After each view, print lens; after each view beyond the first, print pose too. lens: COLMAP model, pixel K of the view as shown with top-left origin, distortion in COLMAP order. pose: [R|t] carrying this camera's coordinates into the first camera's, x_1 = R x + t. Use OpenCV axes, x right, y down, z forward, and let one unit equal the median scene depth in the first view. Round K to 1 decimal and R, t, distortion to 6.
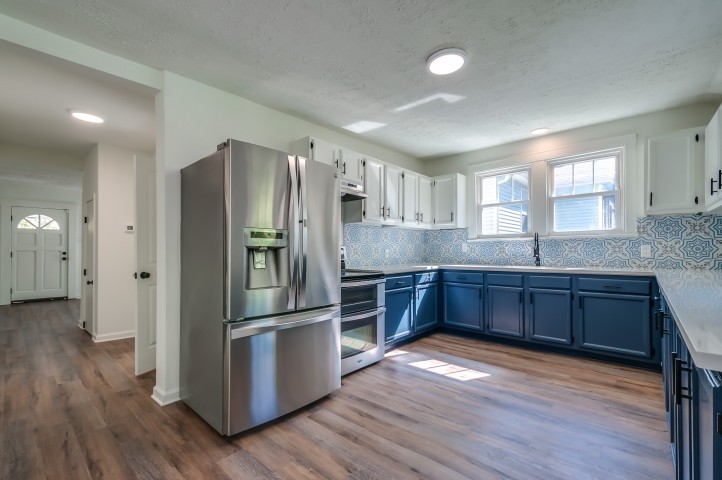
lens RADIAL K [[324.0, 0, 382.4], [0, 324.0, 249.5], [0, 0, 1]] dist [-0.003679, -0.000446]
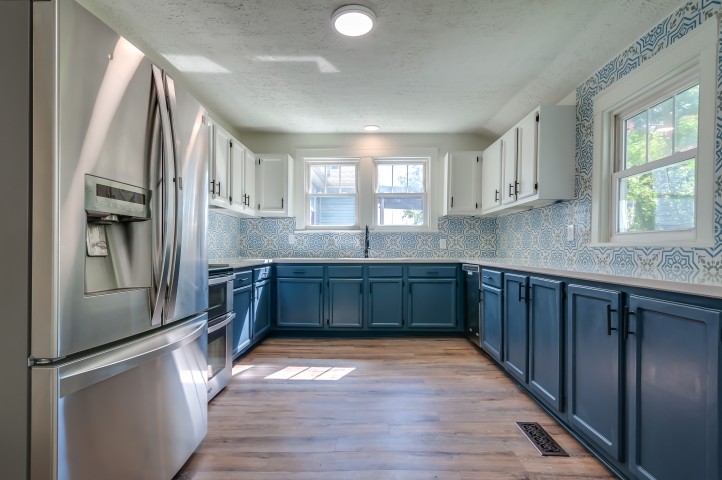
lens RADIAL K [[343.7, 0, 370.6], [0, 343.7, 250.7], [0, 0, 1]] dist [0.001296, 0.000591]
pose [[0.758019, 0.002427, 0.652228, -0.266436], [-0.004466, 0.999989, 0.001470, 0.031033], [-0.652217, -0.004027, 0.758022, 0.176942]]
